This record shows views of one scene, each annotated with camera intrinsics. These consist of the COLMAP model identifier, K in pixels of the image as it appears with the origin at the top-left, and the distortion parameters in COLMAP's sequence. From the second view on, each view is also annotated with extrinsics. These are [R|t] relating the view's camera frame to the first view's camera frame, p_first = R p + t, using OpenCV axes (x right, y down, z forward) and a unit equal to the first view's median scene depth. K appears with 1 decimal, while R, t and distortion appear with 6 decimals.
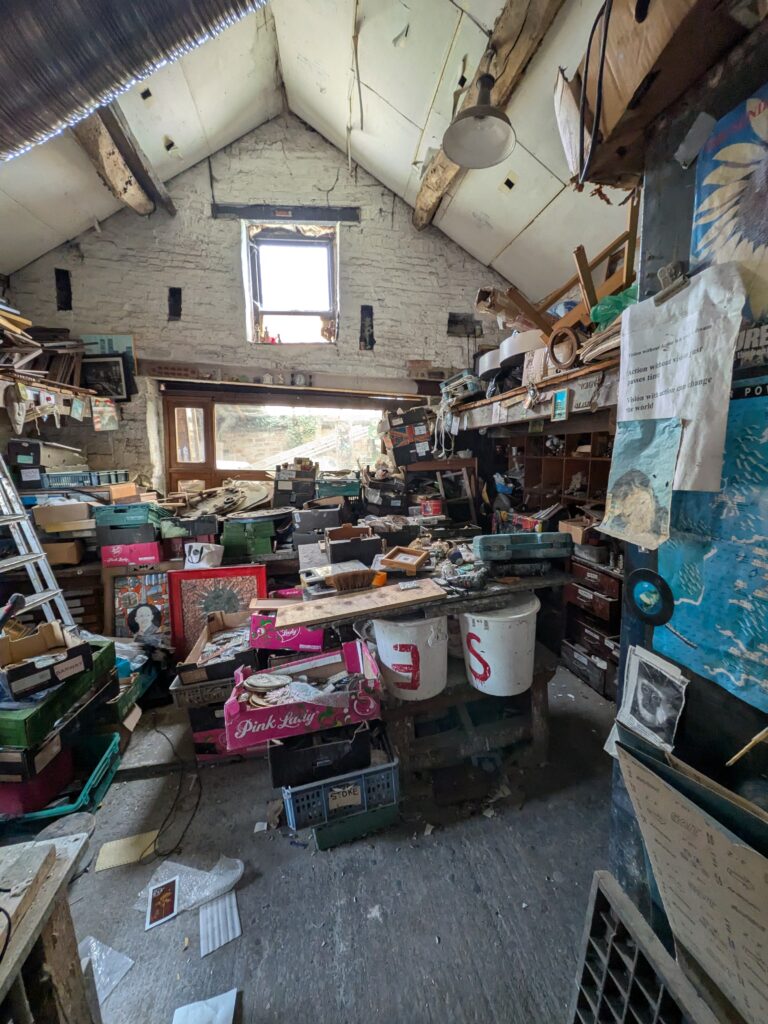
lens RADIAL K [[406.7, 0, 385.3], [0, 406.7, 513.5], [0, 0, 1]] dist [-0.000335, -0.000014]
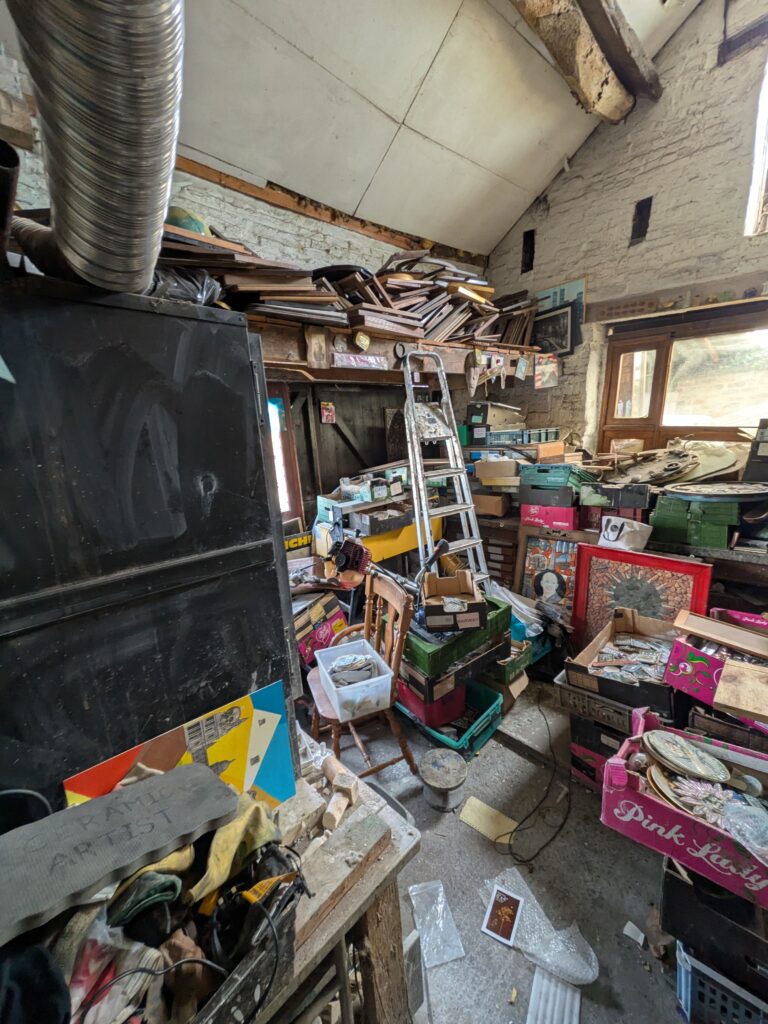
lens RADIAL K [[406.7, 0, 385.3], [0, 406.7, 513.5], [0, 0, 1]] dist [-0.000335, -0.000014]
pose [[0.553514, 0.164112, -0.816511, -0.049115], [-0.079329, 0.986325, 0.144466, -0.016145], [0.829053, -0.015191, 0.558963, 0.141679]]
